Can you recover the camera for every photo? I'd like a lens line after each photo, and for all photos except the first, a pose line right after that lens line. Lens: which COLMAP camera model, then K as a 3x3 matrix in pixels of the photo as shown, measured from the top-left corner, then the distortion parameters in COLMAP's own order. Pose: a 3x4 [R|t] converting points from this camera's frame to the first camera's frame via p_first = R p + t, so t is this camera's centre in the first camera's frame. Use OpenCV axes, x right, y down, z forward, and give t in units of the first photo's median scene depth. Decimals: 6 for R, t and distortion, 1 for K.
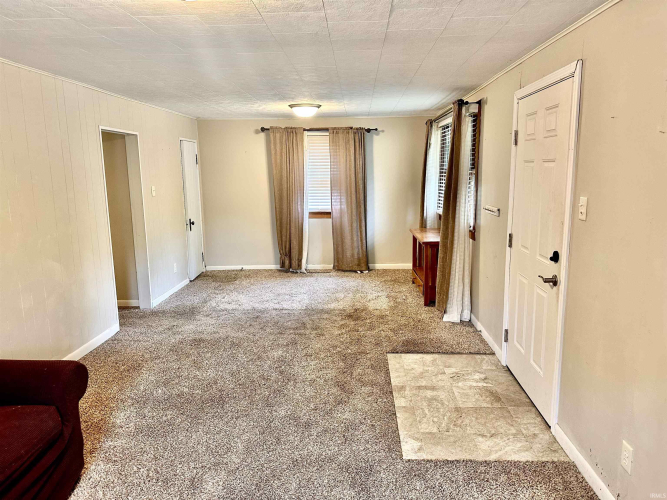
lens RADIAL K [[471.2, 0, 333.5], [0, 471.2, 250.0], [0, 0, 1]] dist [0.004206, -0.092422]
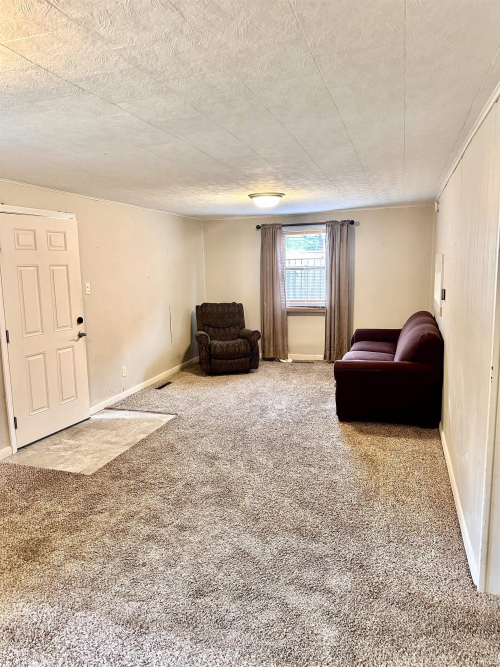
lens RADIAL K [[471.2, 0, 250.0], [0, 471.2, 333.5], [0, 0, 1]] dist [0.004206, -0.092422]
pose [[-0.968363, -0.002207, 0.249537, -0.454593], [0.074464, 0.951848, 0.297389, -0.313820], [-0.238177, 0.306562, -0.921570, 1.896272]]
